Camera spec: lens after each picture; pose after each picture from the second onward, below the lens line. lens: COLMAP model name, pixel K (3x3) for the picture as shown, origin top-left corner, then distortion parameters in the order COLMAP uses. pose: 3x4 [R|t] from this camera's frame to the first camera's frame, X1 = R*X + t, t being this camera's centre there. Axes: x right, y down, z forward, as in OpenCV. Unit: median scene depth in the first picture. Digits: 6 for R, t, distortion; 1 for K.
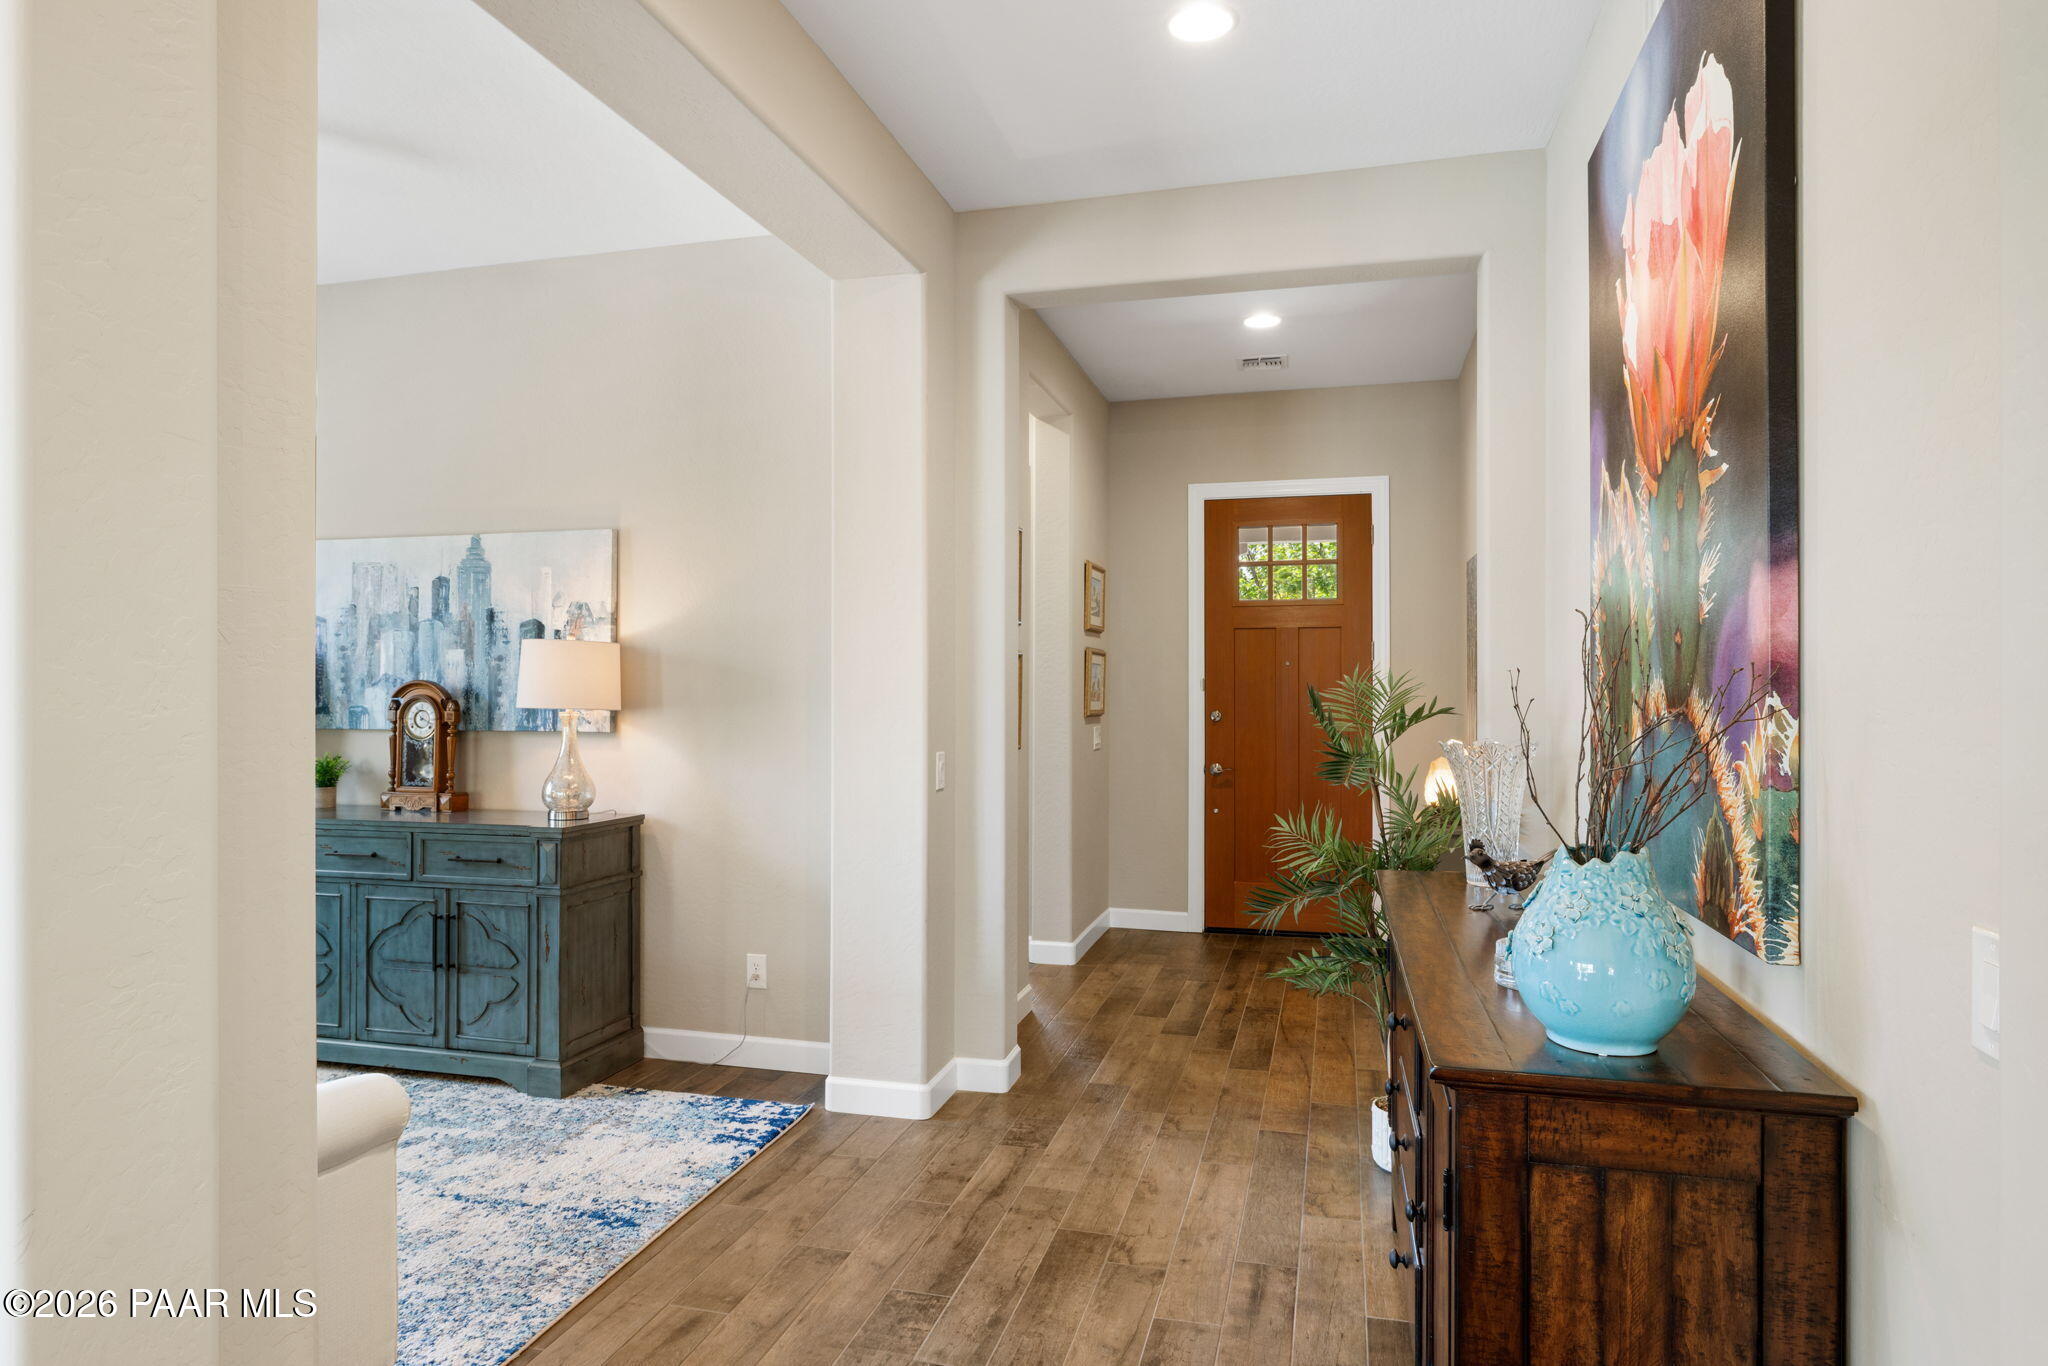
lens RADIAL K [[1209.9, 0, 1023.4], [0, 1209.9, 681.6], [0, 0, 1]] dist [0.001450, -0.001292]
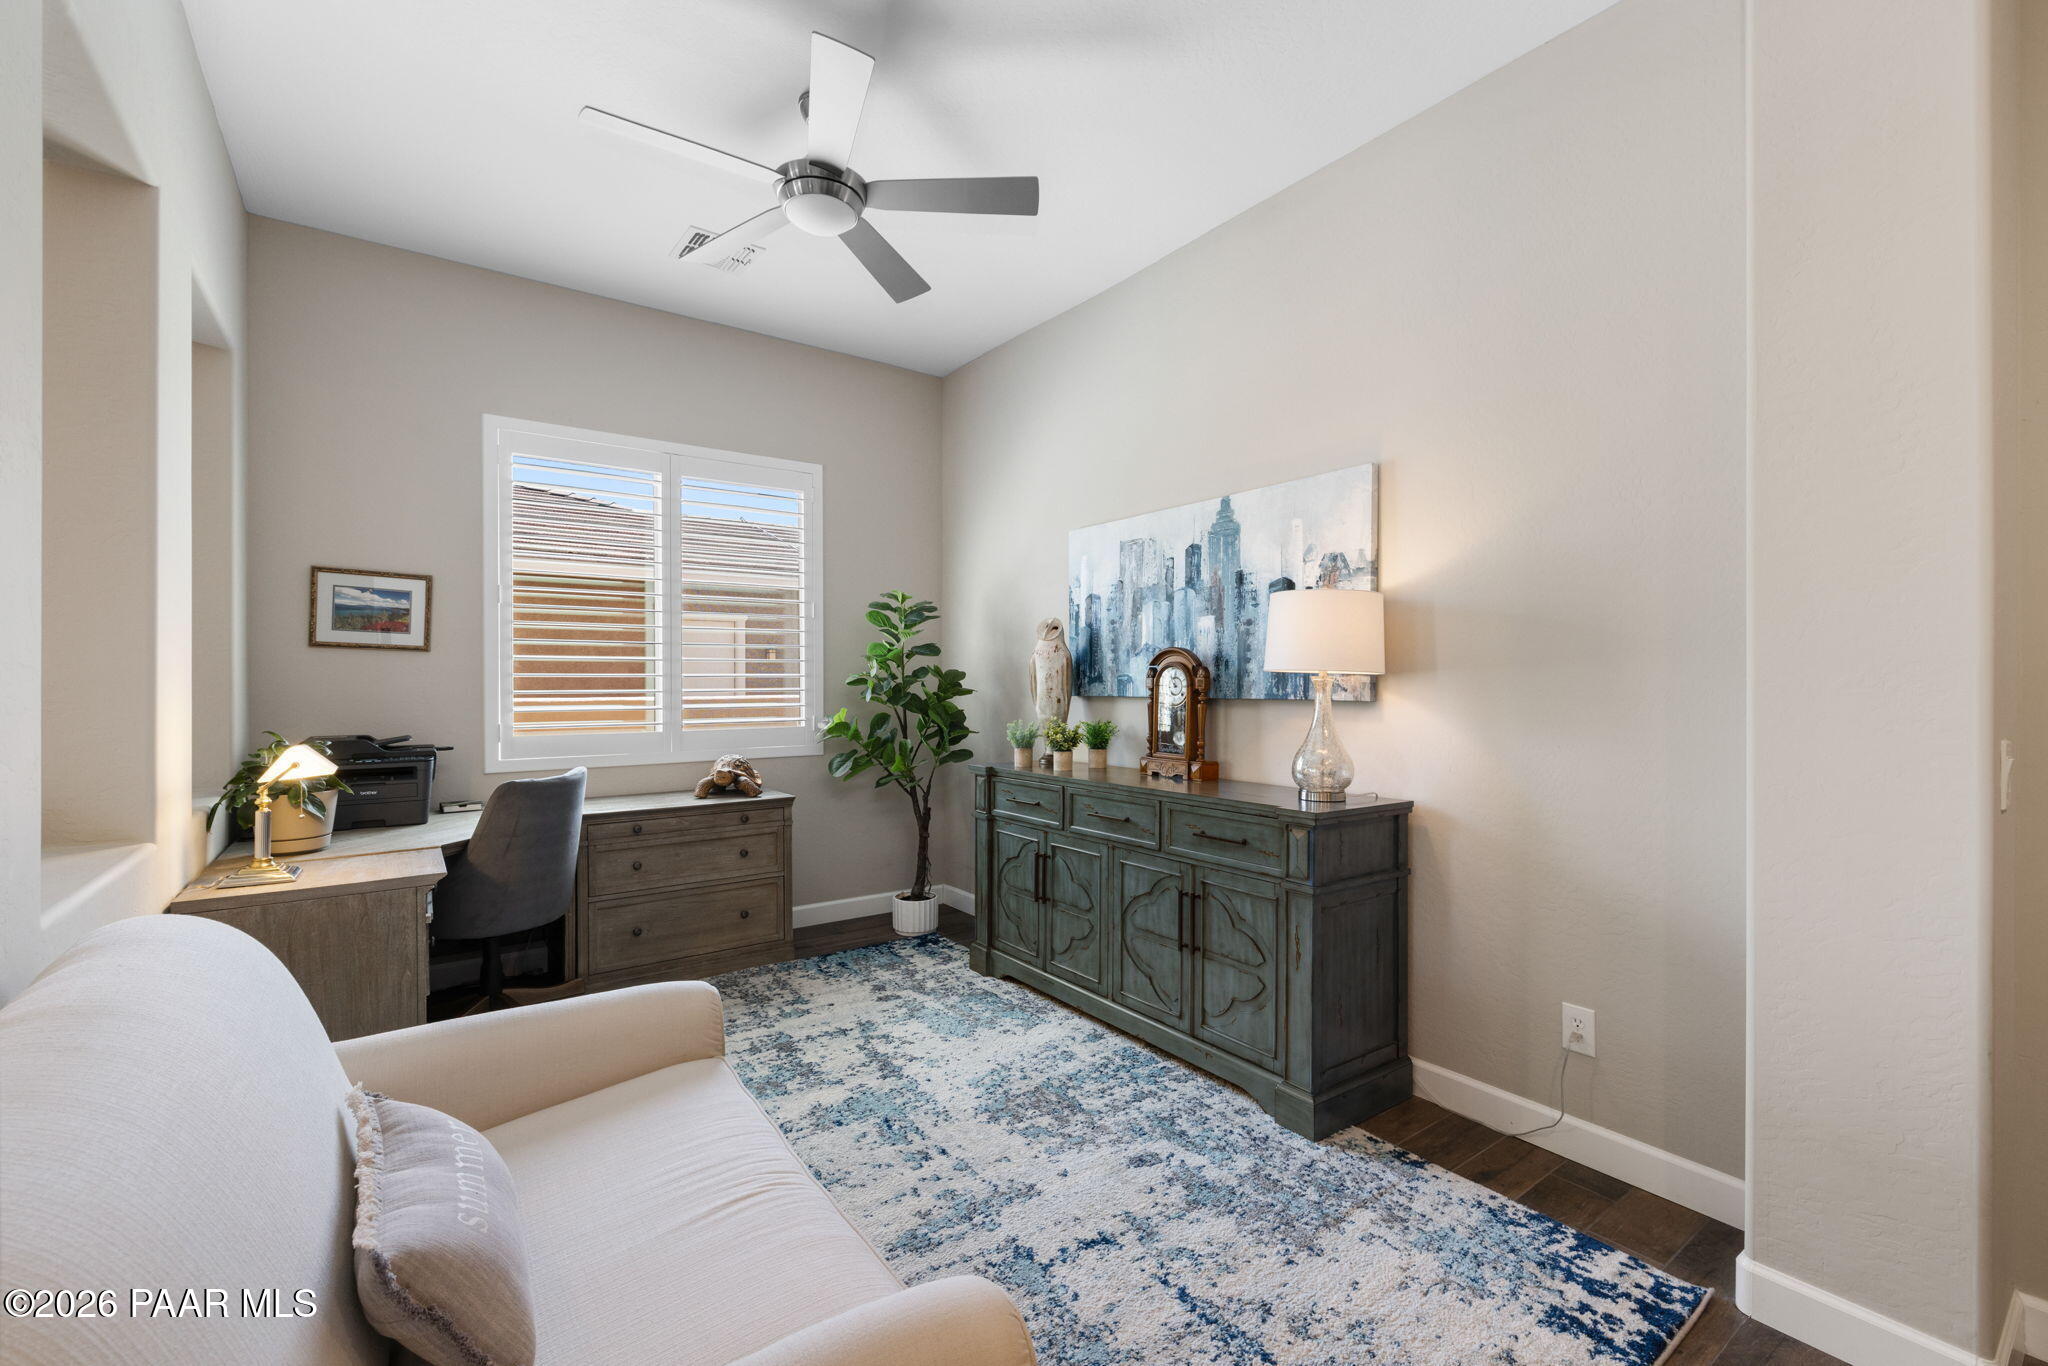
lens RADIAL K [[861.8, 0, 1008.1], [0, 861.8, 688.6], [0, 0, 1]] dist [0.000184, -0.000328]
pose [[0.764426, 0.002486, -0.644707, -0.153582], [0.003350, 0.999964, 0.007829, 0.029110], [0.644703, -0.008144, 0.764390, 0.393338]]
